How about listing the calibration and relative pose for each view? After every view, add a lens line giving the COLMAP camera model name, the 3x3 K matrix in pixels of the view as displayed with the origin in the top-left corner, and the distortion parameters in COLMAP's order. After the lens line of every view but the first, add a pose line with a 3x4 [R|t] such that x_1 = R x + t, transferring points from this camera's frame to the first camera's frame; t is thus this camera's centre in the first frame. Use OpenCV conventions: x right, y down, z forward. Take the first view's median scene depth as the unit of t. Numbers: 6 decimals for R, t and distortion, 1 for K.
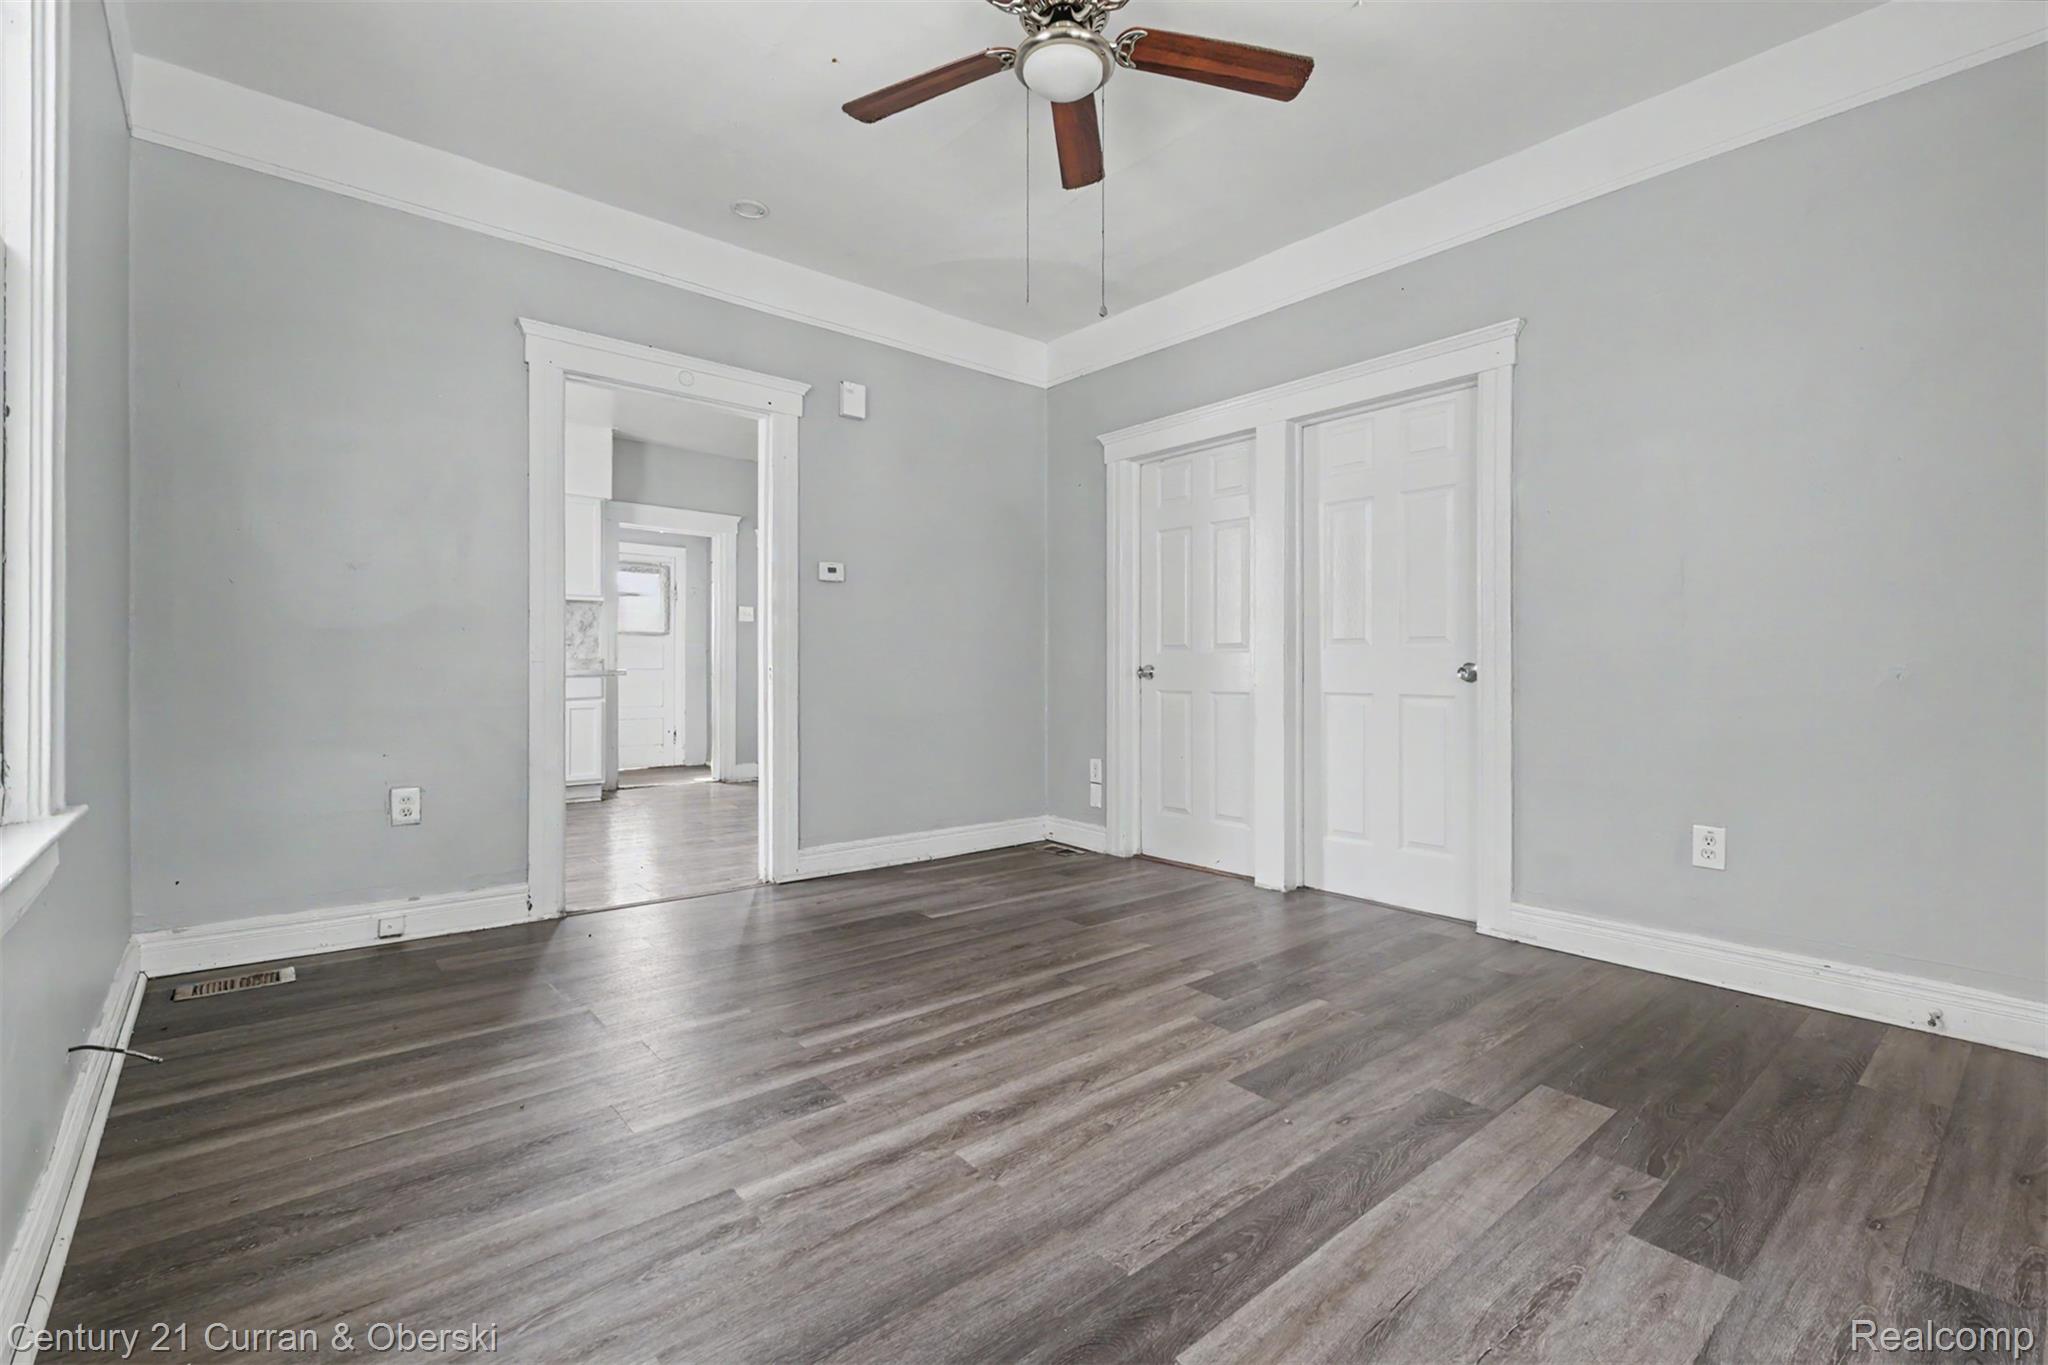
lens RADIAL K [[897.3, 0, 1026.1], [0, 897.3, 665.4], [0, 0, 1]] dist [0.001321, 0.000384]
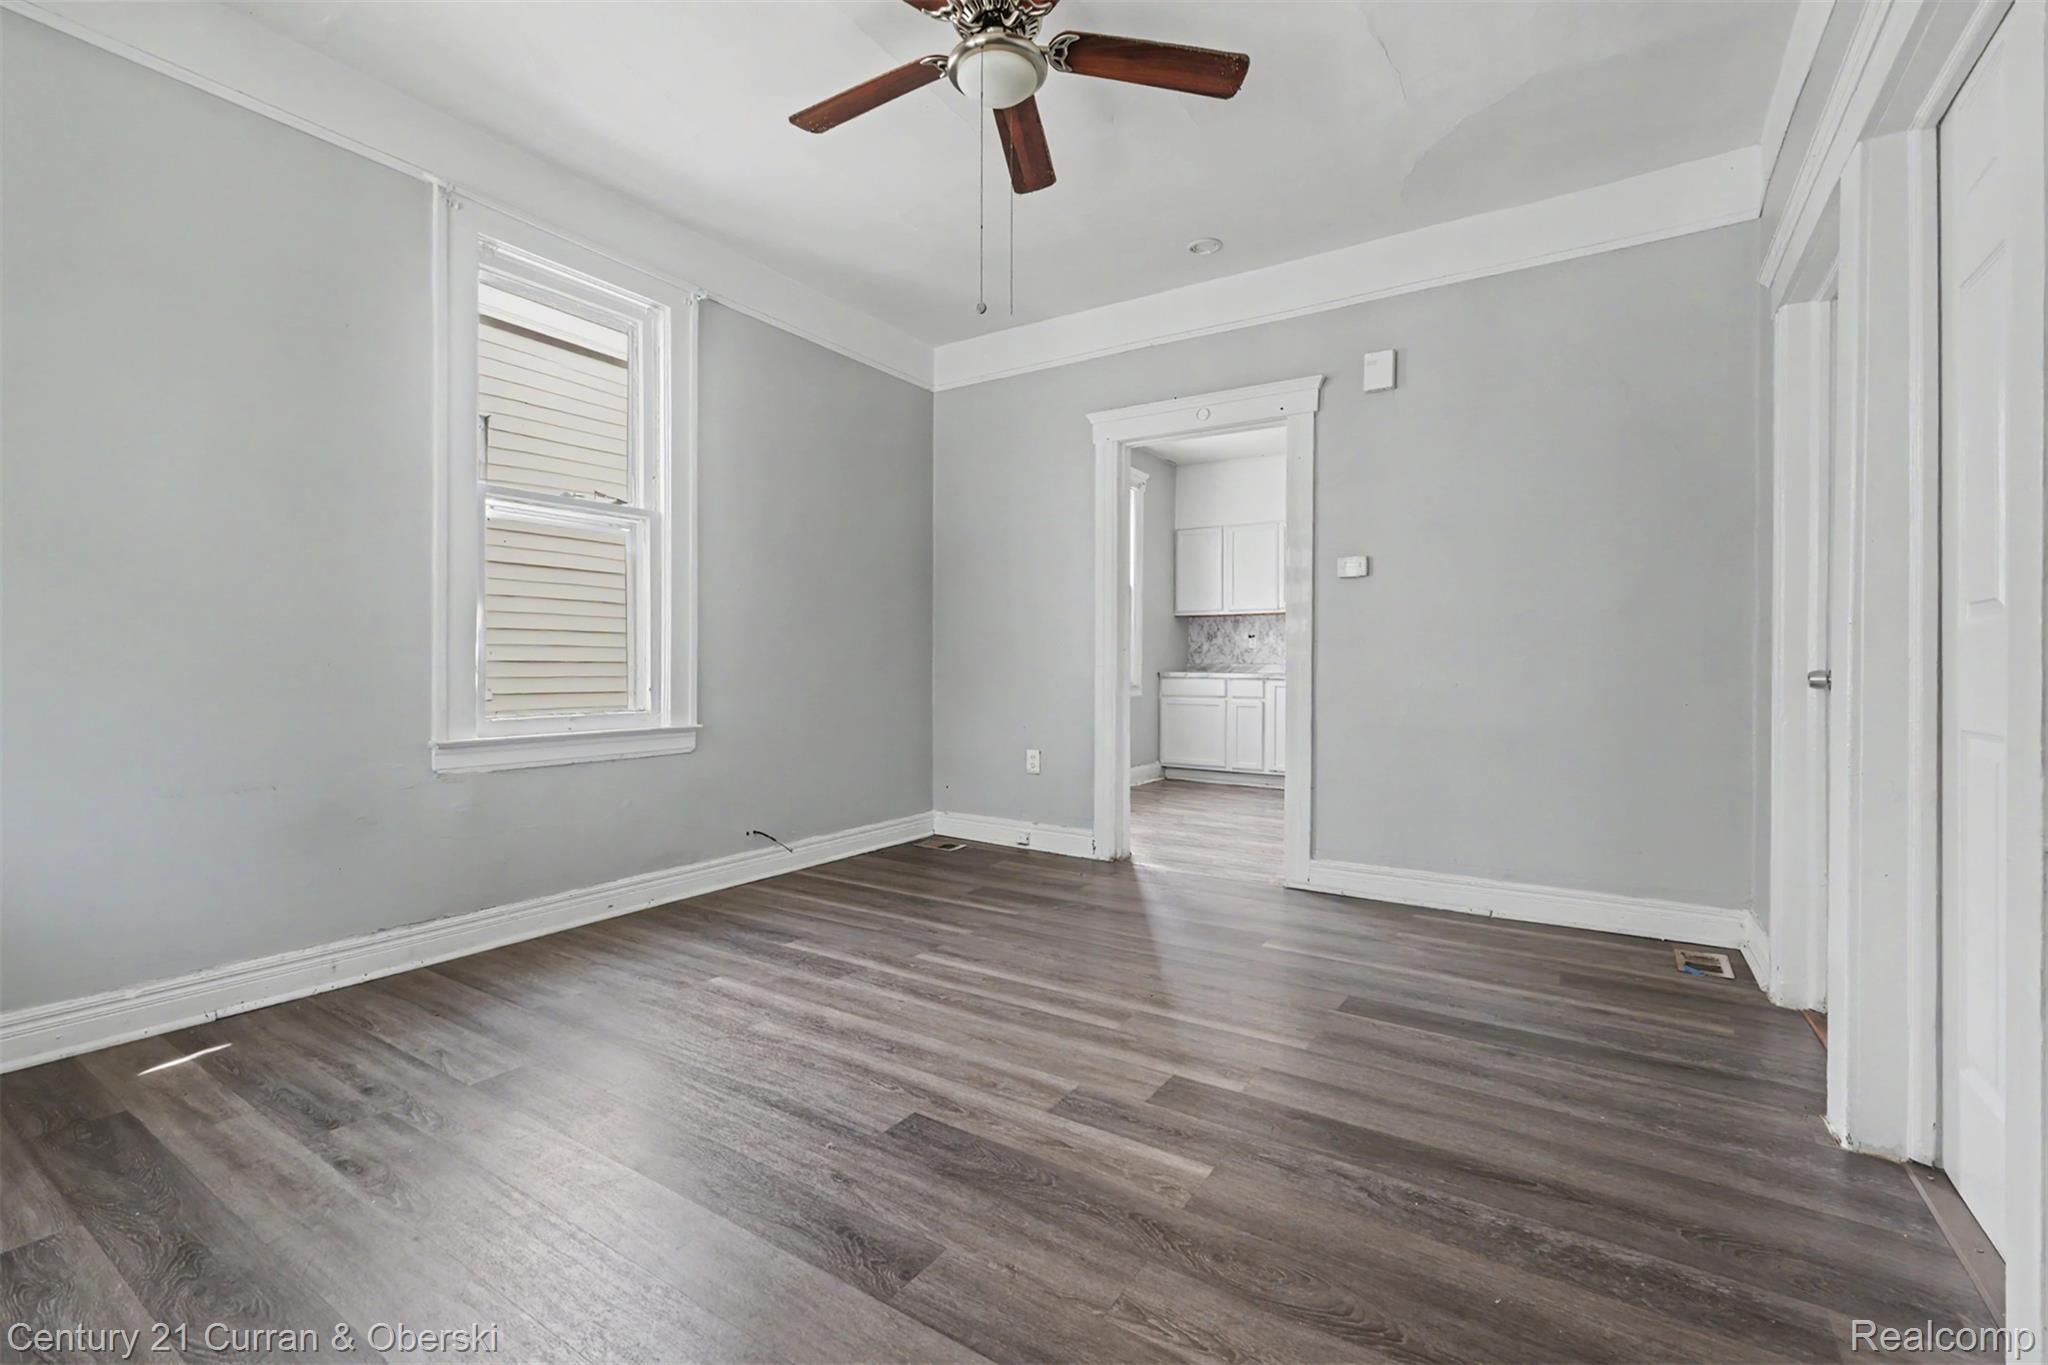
lens RADIAL K [[897.3, 0, 1026.1], [0, 897.3, 665.4], [0, 0, 1]] dist [0.001321, 0.000384]
pose [[0.279123, -0.005862, -0.960237, 0.961986], [-0.000436, 0.999980, -0.006231, 0.004586], [0.960255, 0.002158, 0.279115, 0.709243]]
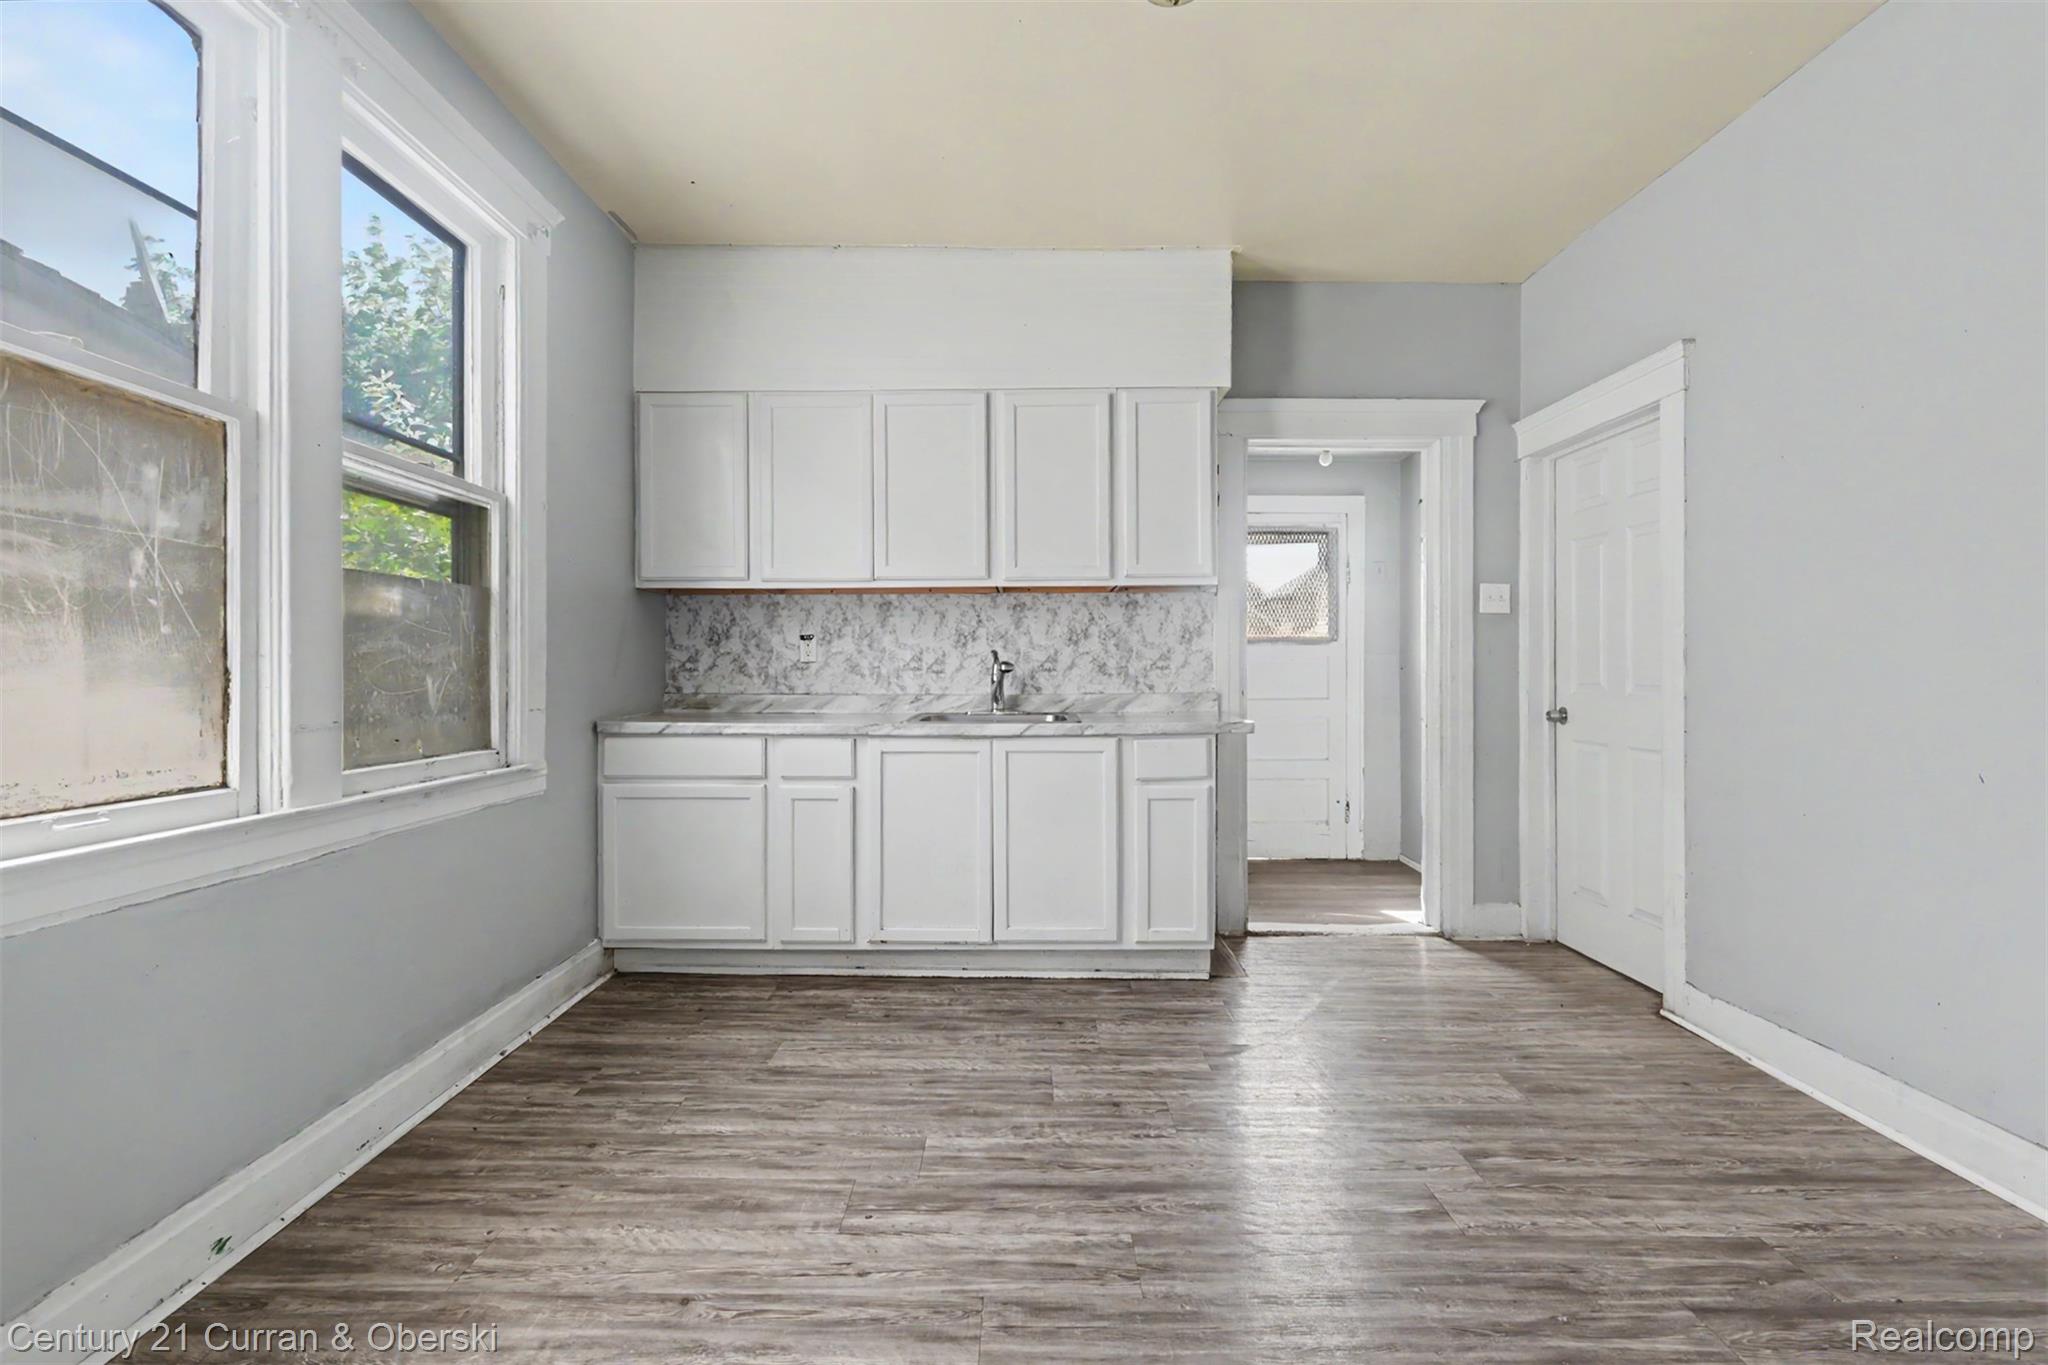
lens RADIAL K [[907.3, 0, 1023.9], [0, 907.3, 668.7], [0, 0, 1]] dist [0.000990, 0.000111]
pose [[0.760064, -0.003567, -0.649839, -0.579137], [0.006014, 0.999981, 0.001546, -0.065503], [0.649821, -0.005083, 0.760071, 1.427806]]
